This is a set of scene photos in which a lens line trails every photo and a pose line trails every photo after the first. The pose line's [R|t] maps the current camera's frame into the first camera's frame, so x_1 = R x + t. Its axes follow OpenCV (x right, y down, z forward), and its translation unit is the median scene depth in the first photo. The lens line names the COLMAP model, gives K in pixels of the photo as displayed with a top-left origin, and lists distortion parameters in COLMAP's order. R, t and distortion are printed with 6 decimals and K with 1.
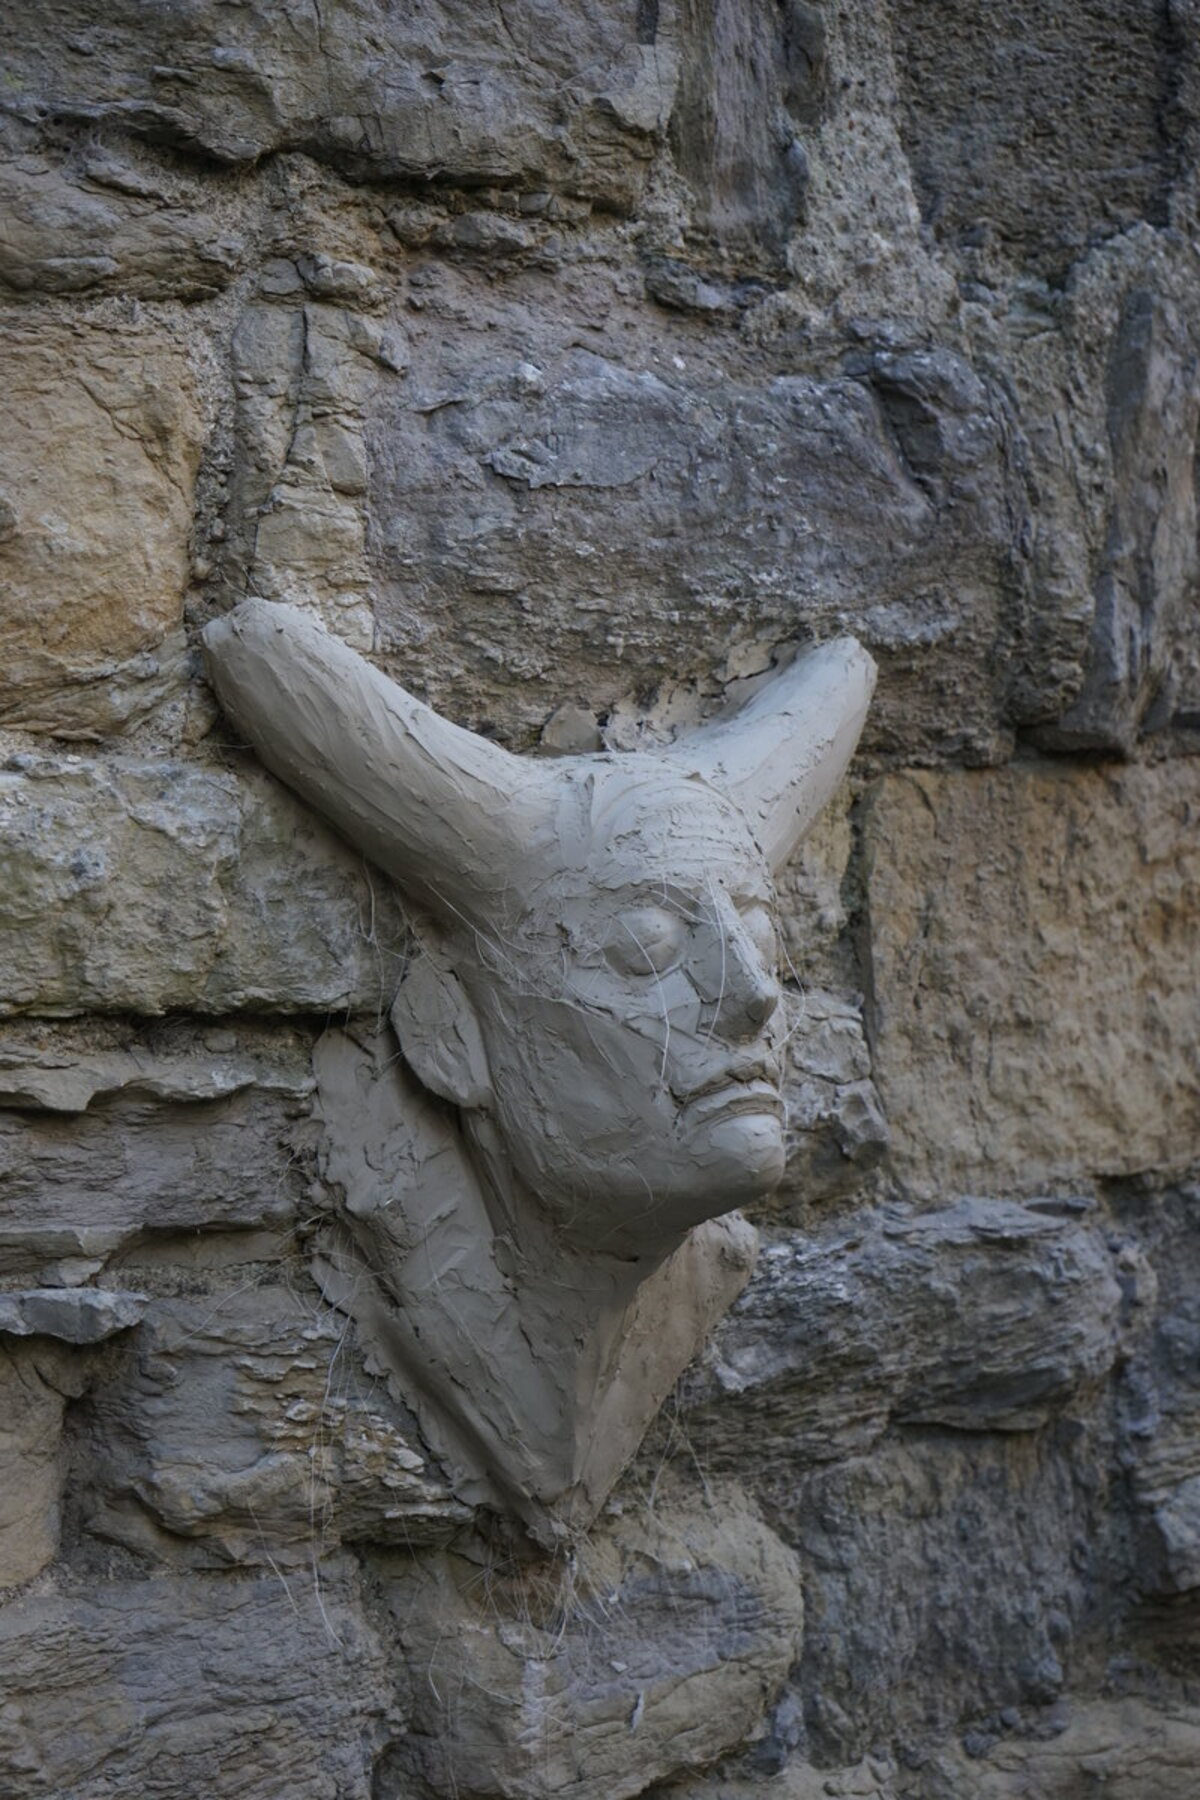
lens RADIAL K [[3686.6, 0, 578.3], [0, 3686.6, 912.8], [0, 0, 1]] dist [-0.050572, 0.136261]
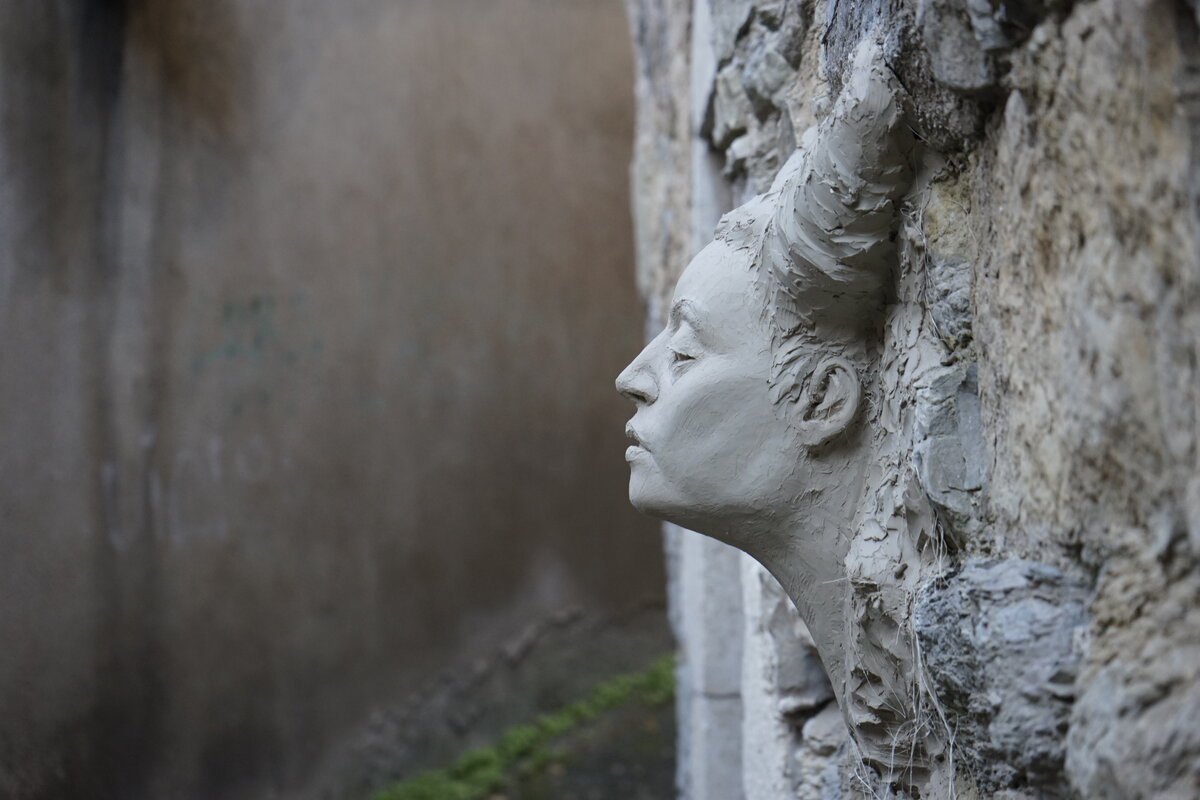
lens RADIAL K [[2469.6, 0, 600.0], [0, 2469.6, 400.0], [0, 0, 1]] dist [-0.066282, 0.505734]
pose [[-0.612540, -0.042422, -0.789300, 0.761517], [0.001981, 0.998473, -0.055202, 0.076905], [0.790437, -0.035377, -0.611521, 1.419092]]
